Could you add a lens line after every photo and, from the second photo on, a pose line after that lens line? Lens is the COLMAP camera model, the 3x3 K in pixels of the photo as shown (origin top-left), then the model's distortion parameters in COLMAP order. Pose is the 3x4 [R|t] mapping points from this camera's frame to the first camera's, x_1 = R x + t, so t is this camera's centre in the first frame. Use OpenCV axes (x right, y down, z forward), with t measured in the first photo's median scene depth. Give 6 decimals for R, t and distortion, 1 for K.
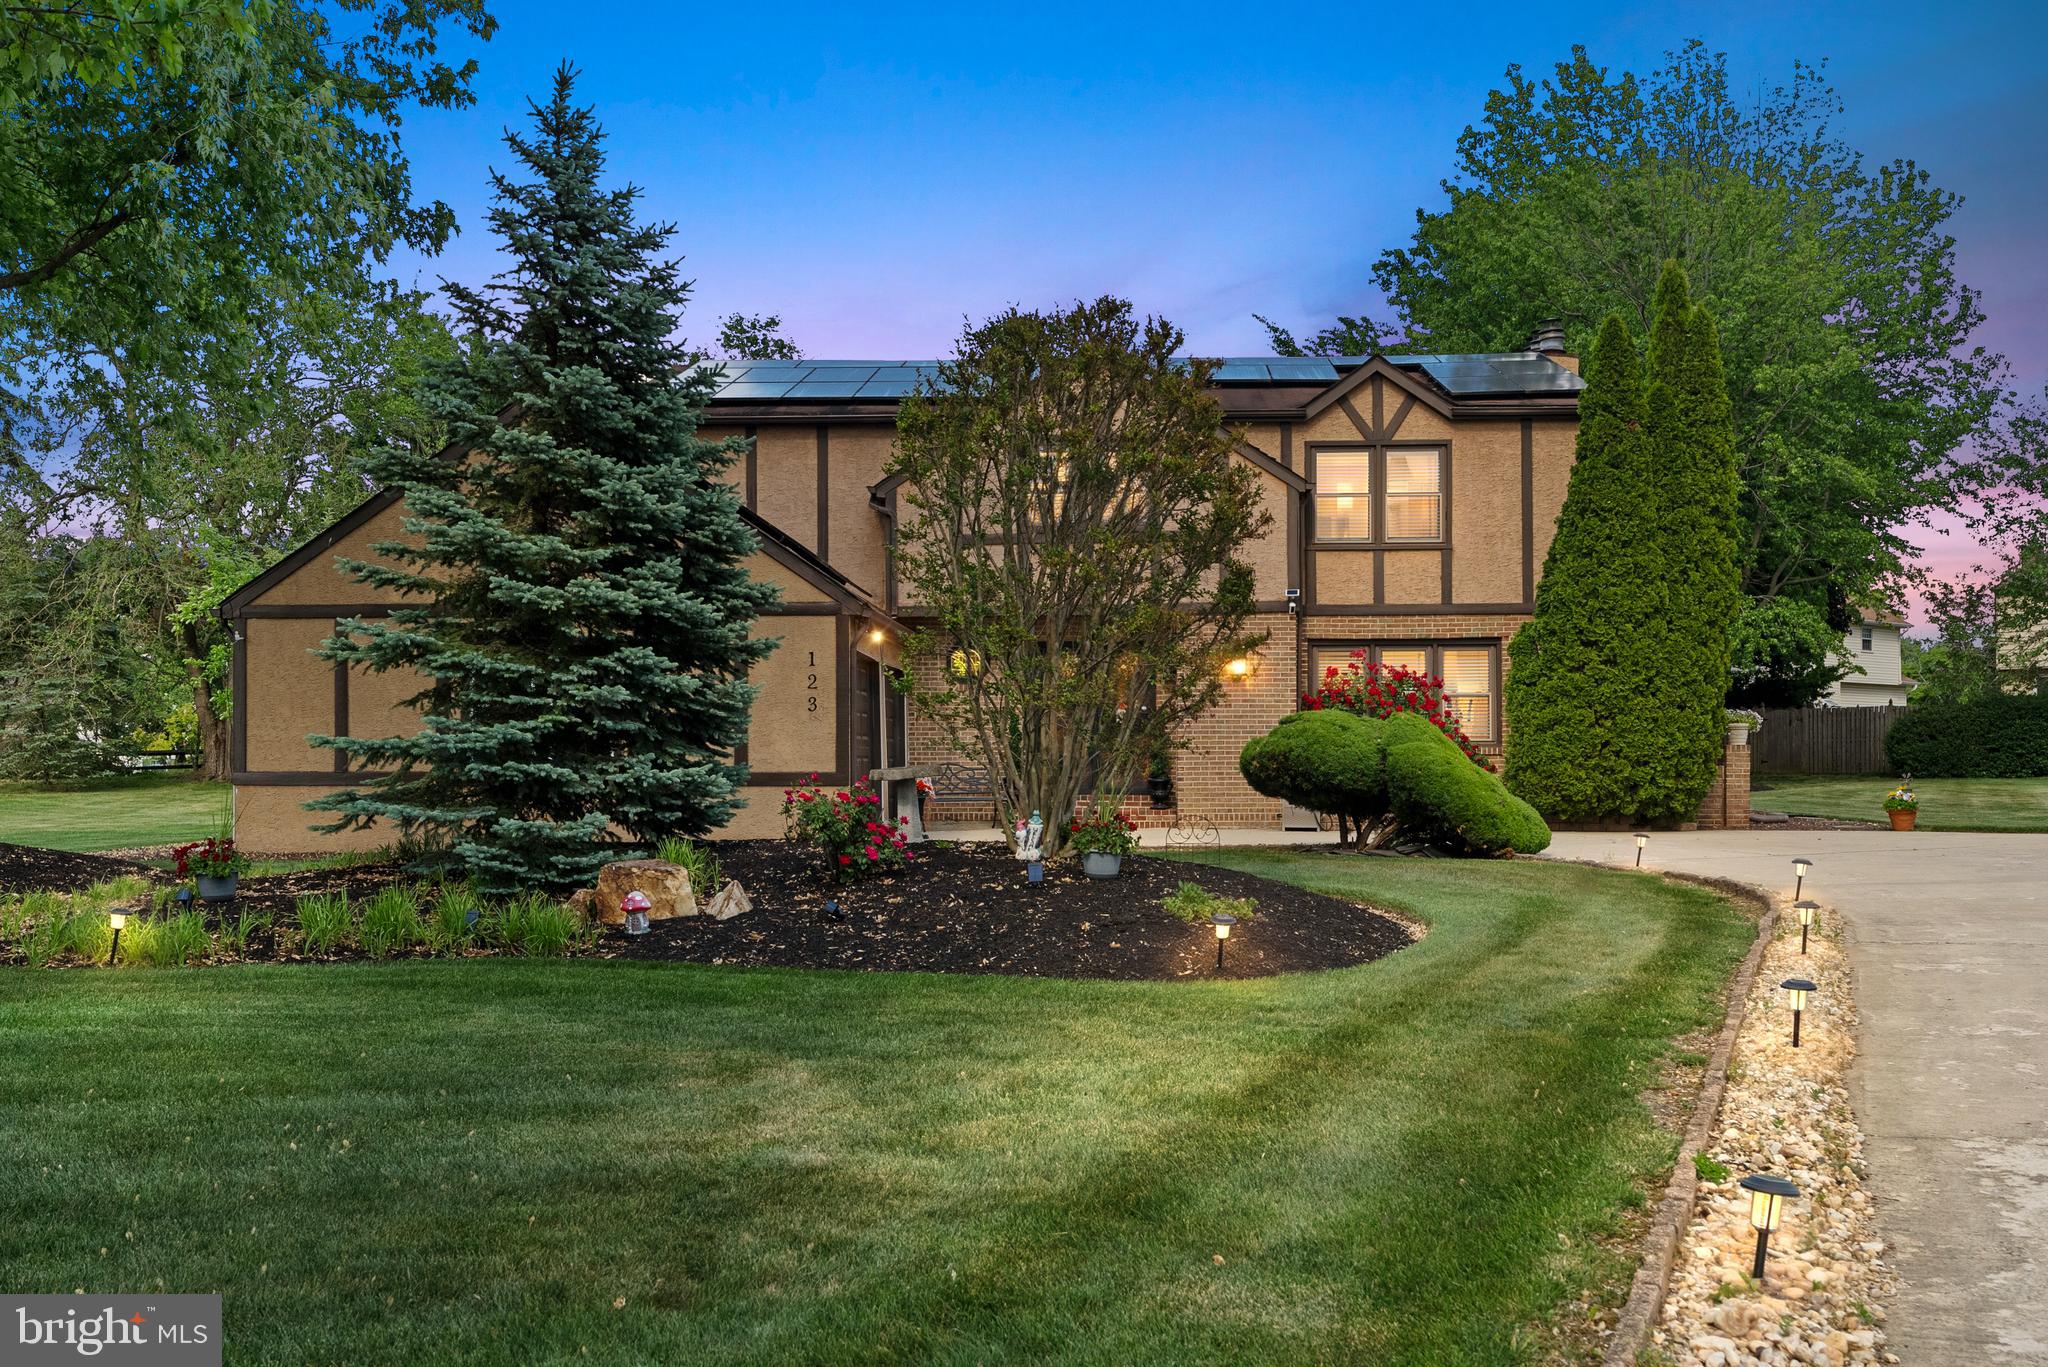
lens RADIAL K [[2034.1, 0, 1017.6], [0, 2034.1, 746.5], [0, 0, 1]] dist [0.011578, 0.010034]
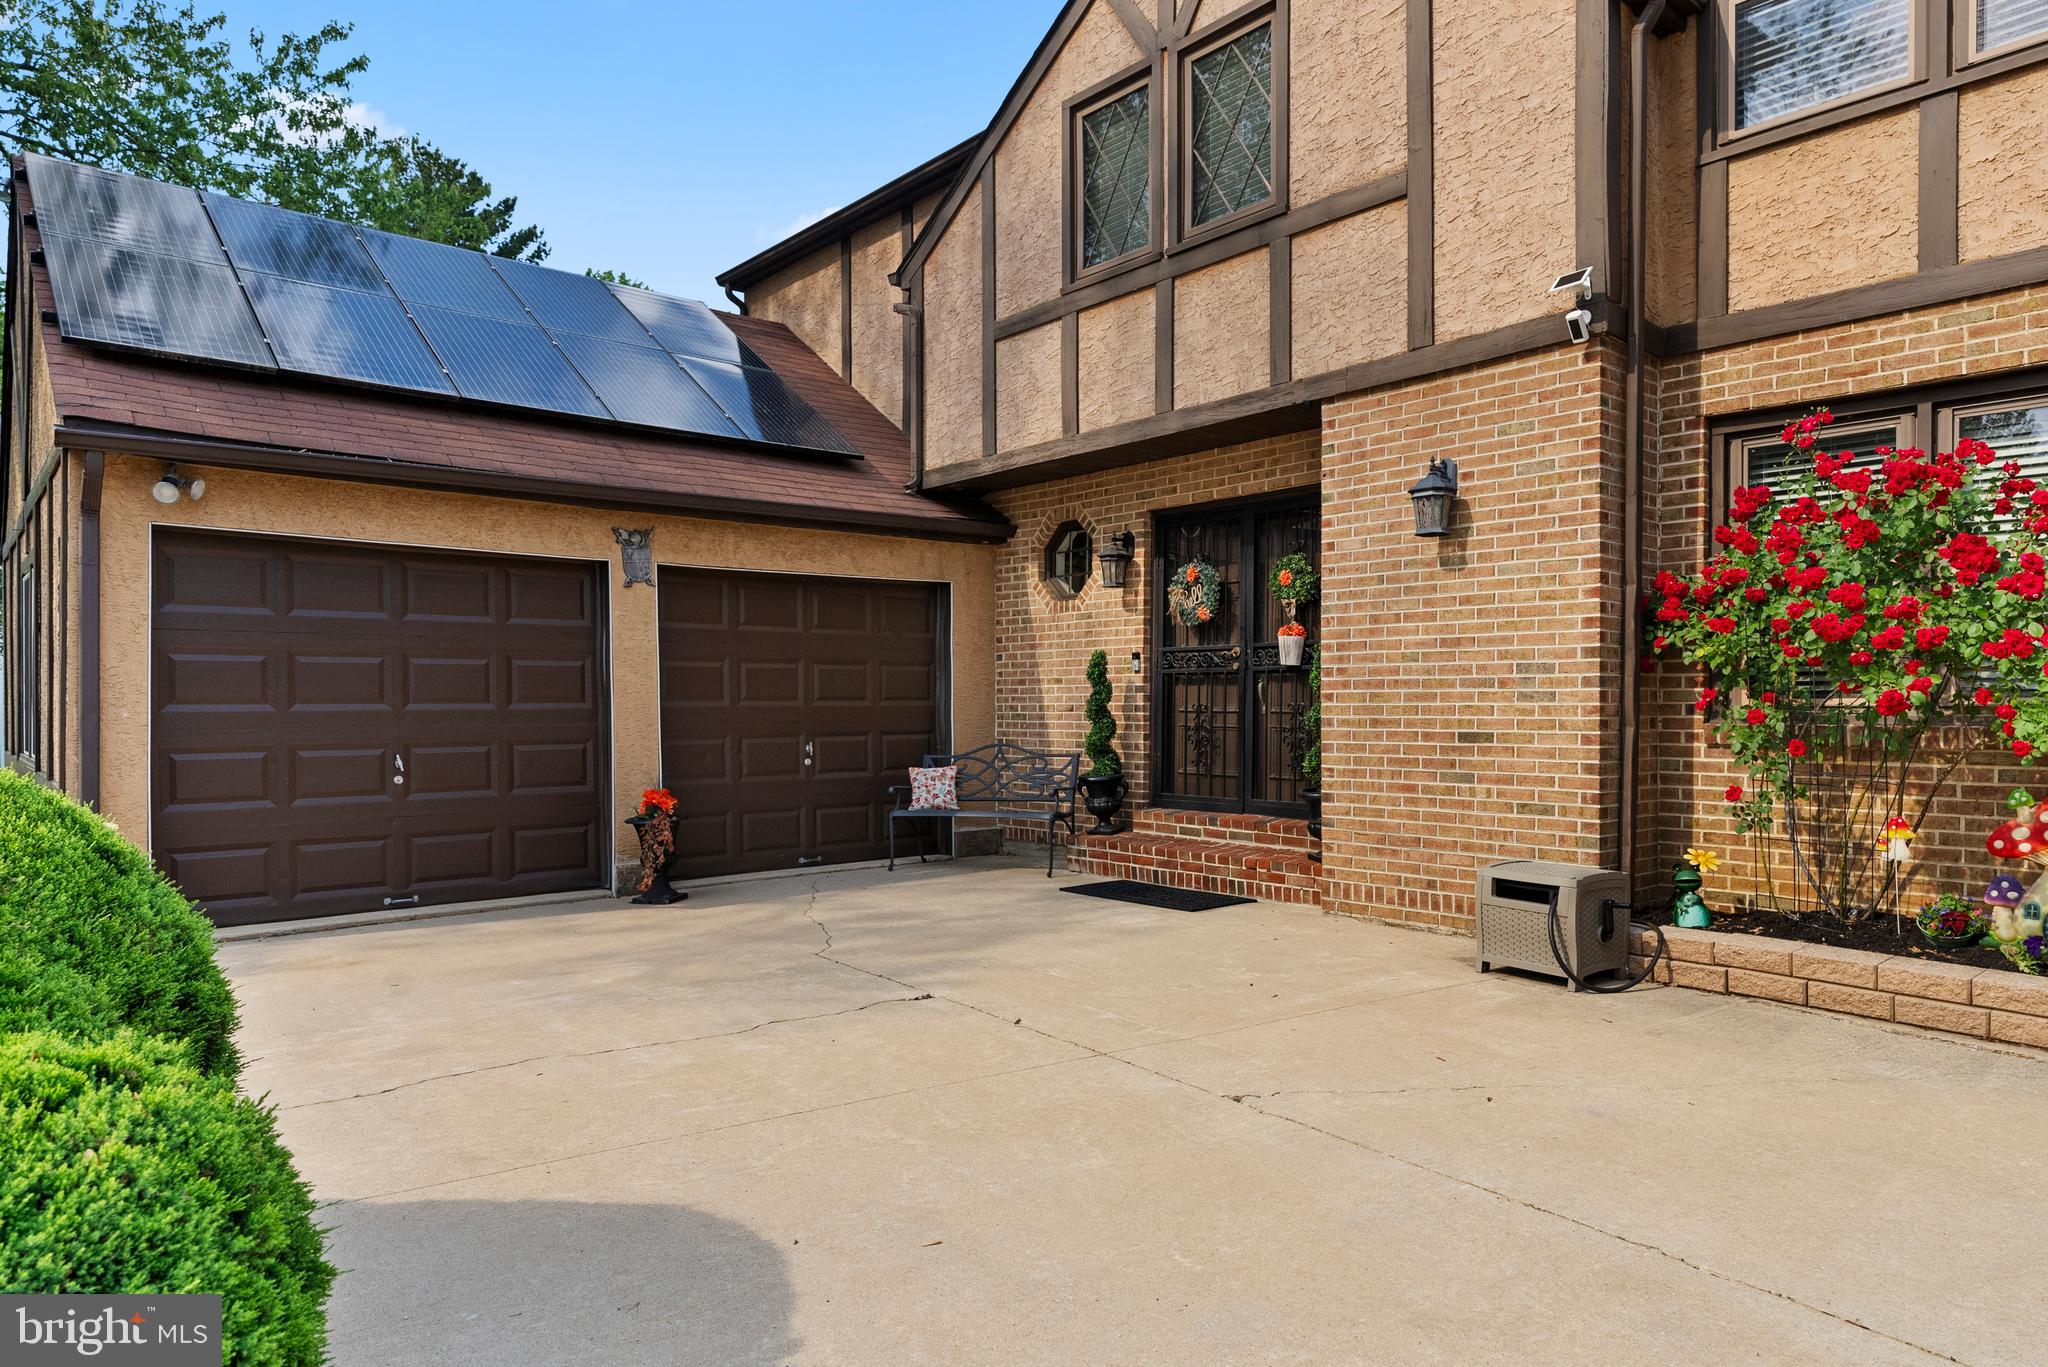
lens RADIAL K [[1276.7, 0, 1035.0], [0, 1276.7, 710.3], [0, 0, 1]] dist [-0.002043, 0.002300]
pose [[0.695402, 0.005169, -0.718602, 0.281495], [0.008221, 0.999851, 0.015147, -0.007741], [0.718574, -0.016442, 0.695256, 0.965266]]
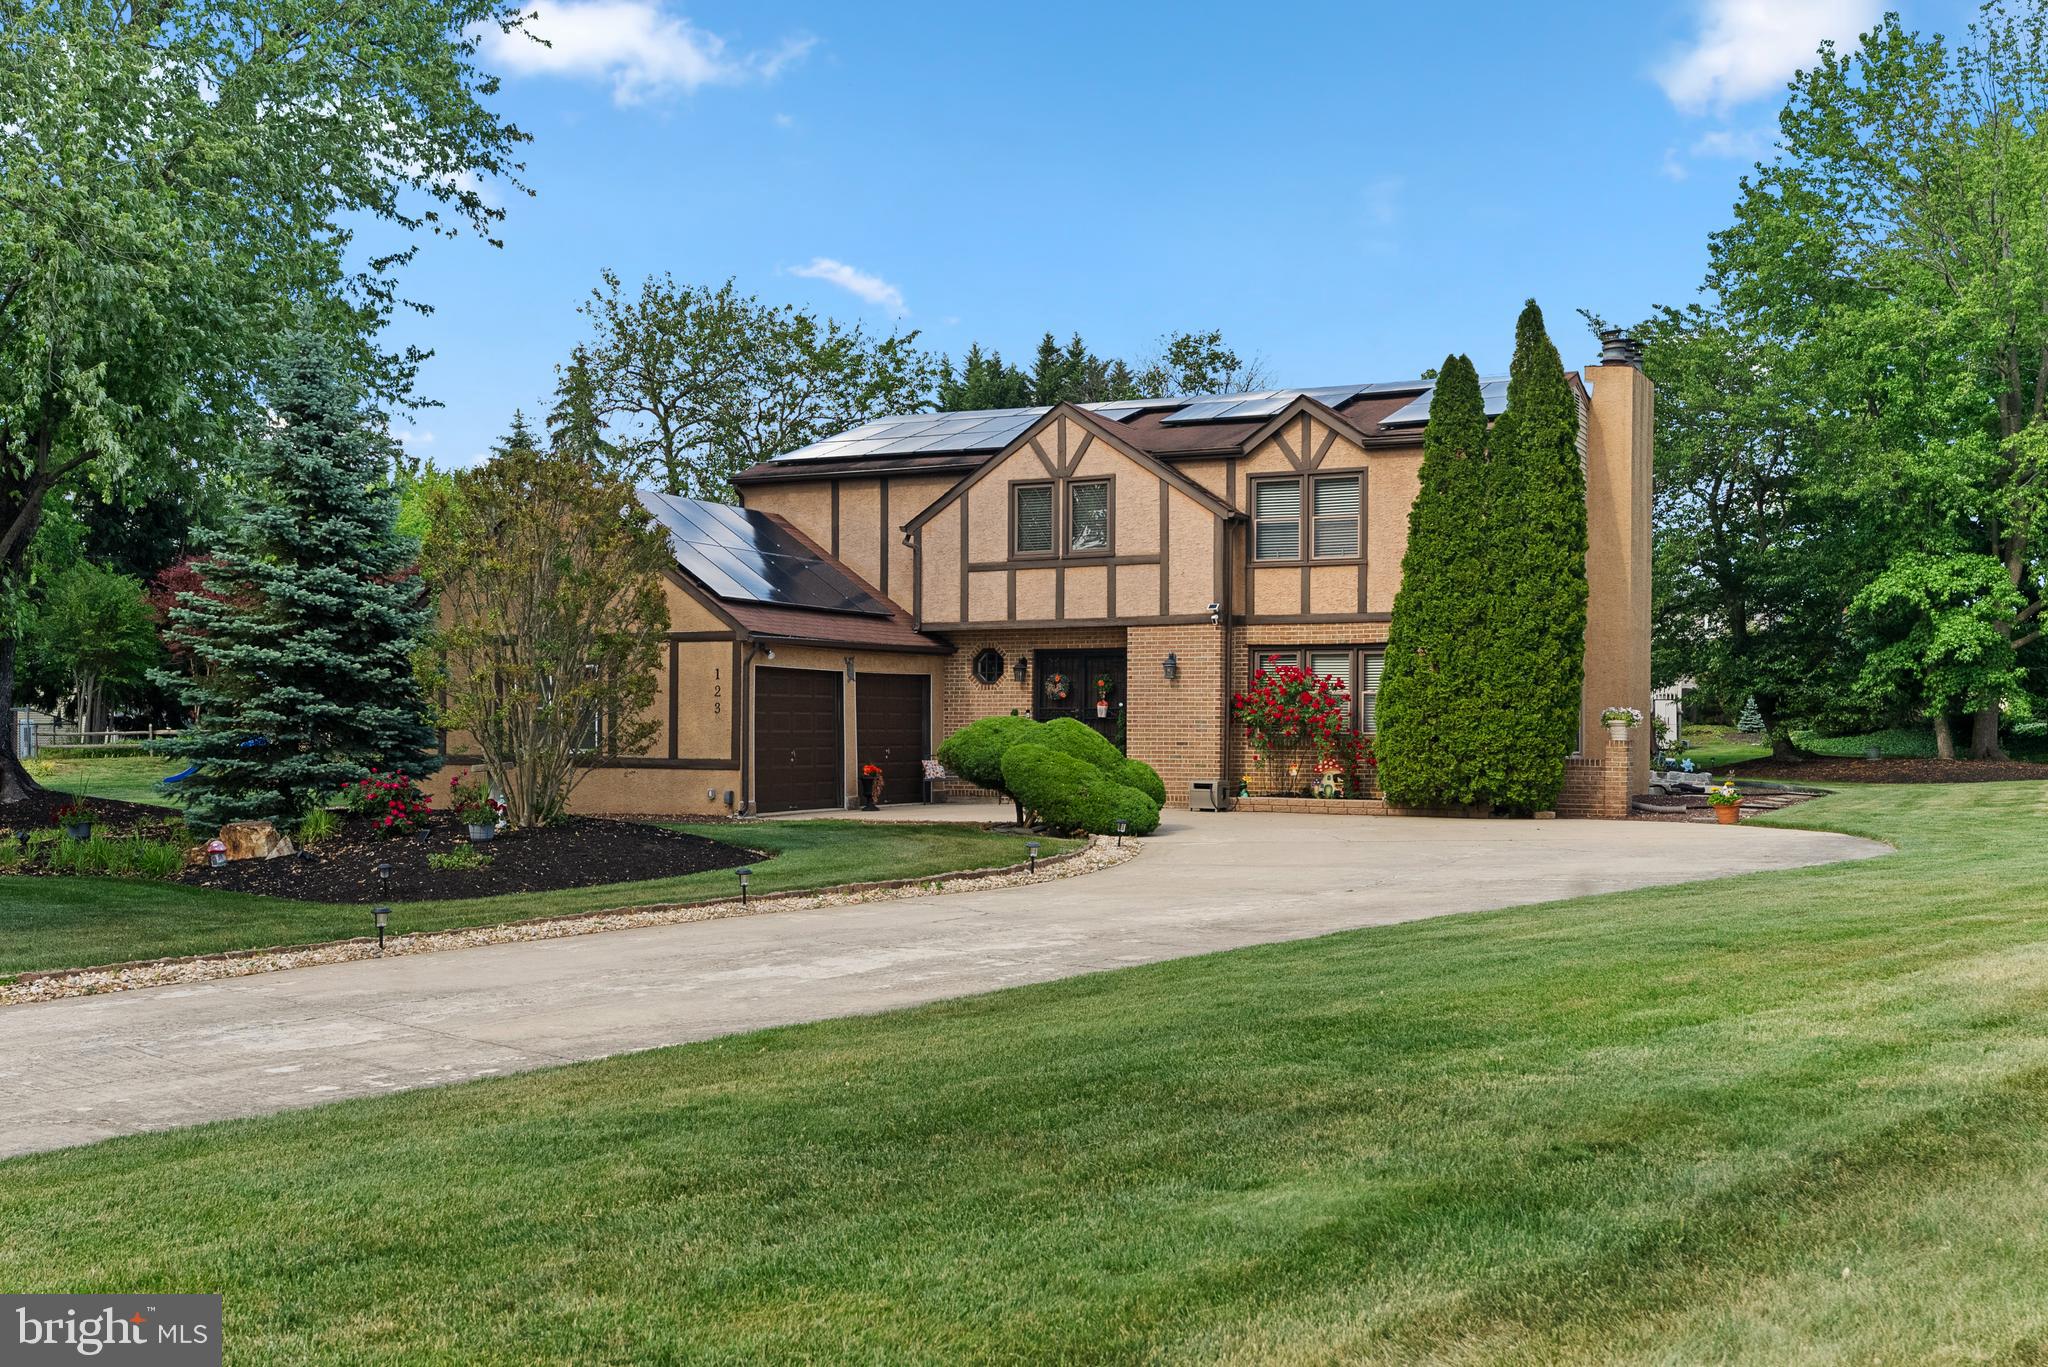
lens RADIAL K [[2023.5, 0, 1021.3], [0, 2023.5, 708.9], [0, 0, 1]] dist [0.013333, 0.005593]
pose [[0.915718, 0.002034, -0.401816, 0.617254], [-0.001785, 0.999998, 0.000993, -0.022288], [0.401818, -0.000192, 0.915720, -0.129680]]
